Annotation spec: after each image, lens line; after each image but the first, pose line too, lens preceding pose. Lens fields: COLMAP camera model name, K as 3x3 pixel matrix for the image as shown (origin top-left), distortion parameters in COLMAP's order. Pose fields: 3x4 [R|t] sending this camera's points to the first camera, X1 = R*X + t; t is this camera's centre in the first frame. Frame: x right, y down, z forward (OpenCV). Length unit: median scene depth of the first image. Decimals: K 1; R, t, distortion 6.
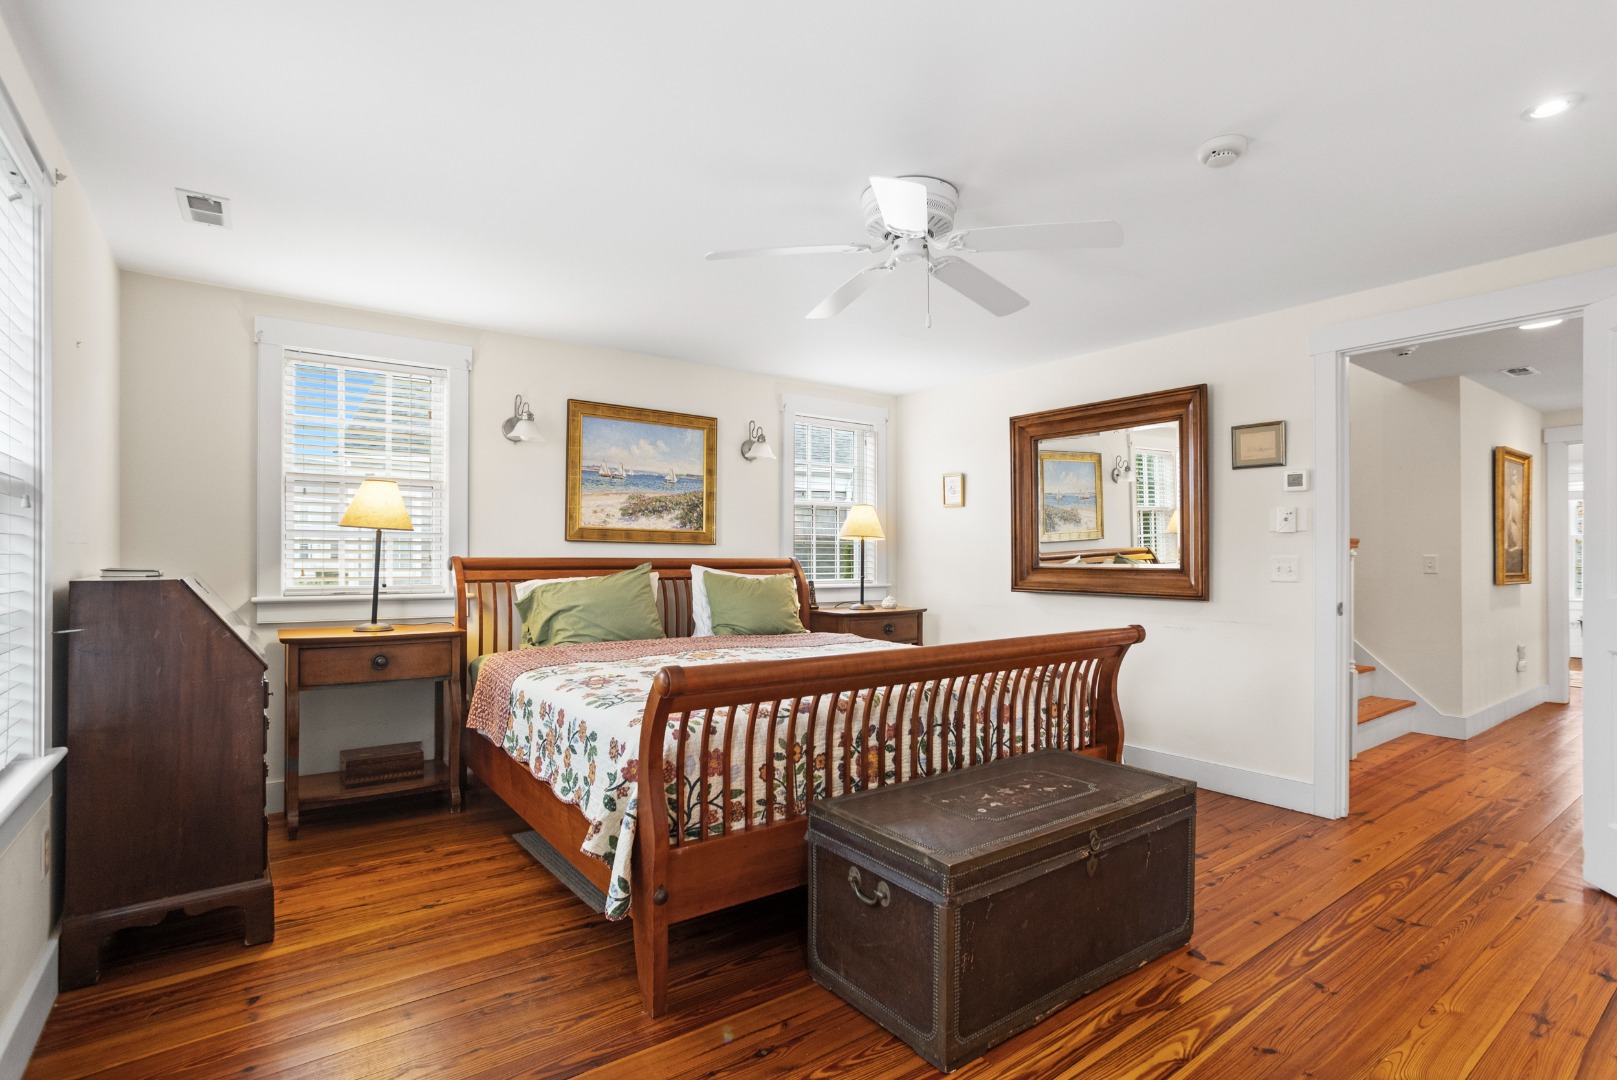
lens RADIAL K [[778.5, 0, 811.4], [0, 778.5, 553.1], [0, 0, 1]] dist [-0.060754, 0.034339]
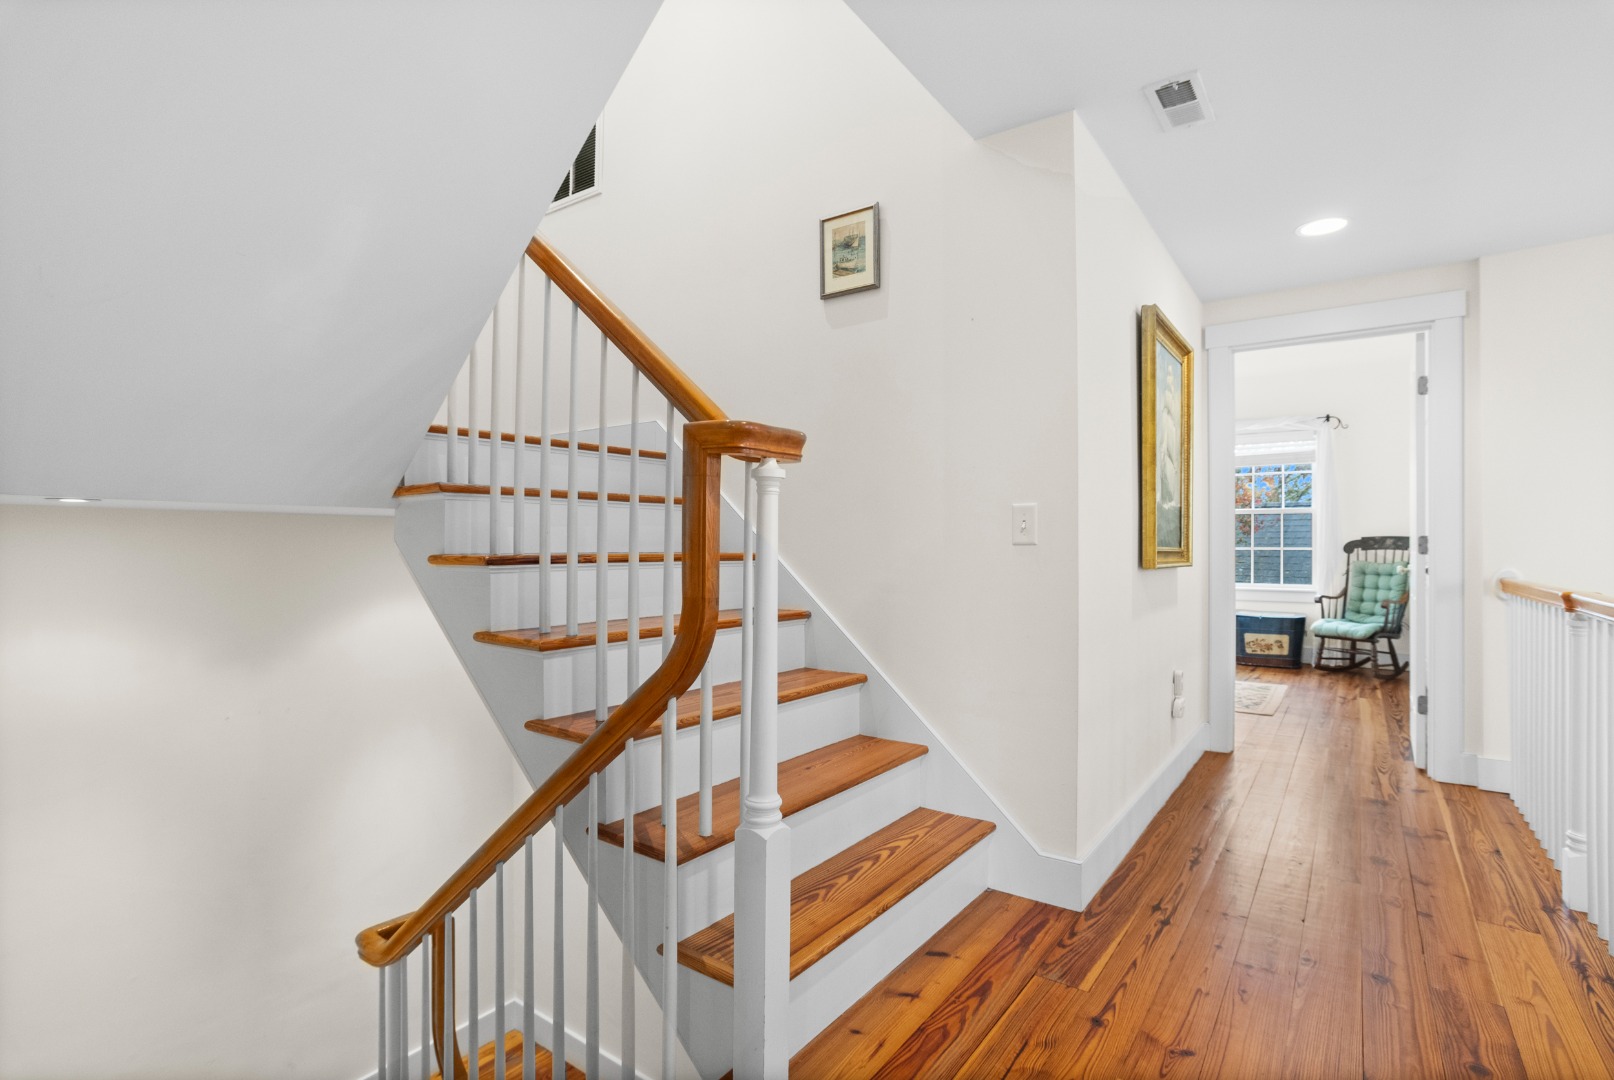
lens RADIAL K [[777.0, 0, 809.9], [0, 777.0, 553.0], [0, 0, 1]] dist [-0.060754, 0.034339]
pose [[0.950560, 0.002441, 0.310532, 0.506621], [-0.002763, 0.999996, 0.000597, 0.030714], [-0.310529, -0.001426, 0.950563, 0.551834]]
